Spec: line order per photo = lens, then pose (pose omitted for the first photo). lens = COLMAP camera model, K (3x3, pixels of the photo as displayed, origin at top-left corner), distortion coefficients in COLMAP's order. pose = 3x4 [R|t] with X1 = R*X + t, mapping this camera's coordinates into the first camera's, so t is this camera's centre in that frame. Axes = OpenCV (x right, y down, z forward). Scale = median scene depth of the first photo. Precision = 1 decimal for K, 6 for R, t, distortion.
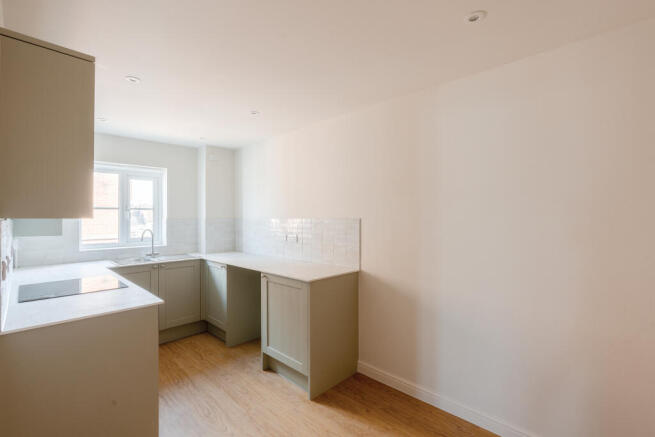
lens RADIAL K [[302.0, 0, 326.5], [0, 302.0, 218.7], [0, 0, 1]] dist [0.003175, 0.001349]
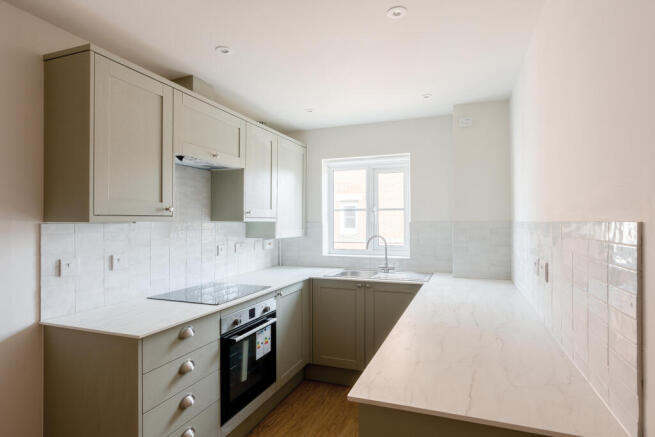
lens RADIAL K [[356.7, 0, 328.6], [0, 356.7, 219.2], [0, 0, 1]] dist [-0.001557, -0.000920]
pose [[0.389725, -0.004522, -0.920920, 0.216406], [-0.000868, 0.999986, -0.005278, -0.001363], [0.920931, 0.002857, 0.389715, 0.546347]]
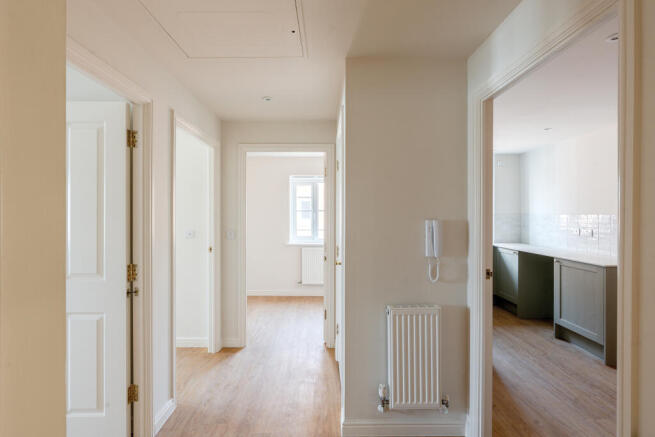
lens RADIAL K [[311.5, 0, 320.6], [0, 311.5, 212.9], [0, 0, 1]] dist [-0.015079, 0.005314]
pose [[0.684769, 0.002846, -0.728754, 0.040755], [-0.005401, 0.999985, -0.001170, 0.000431], [0.728740, 0.004737, 0.684774, -0.447191]]
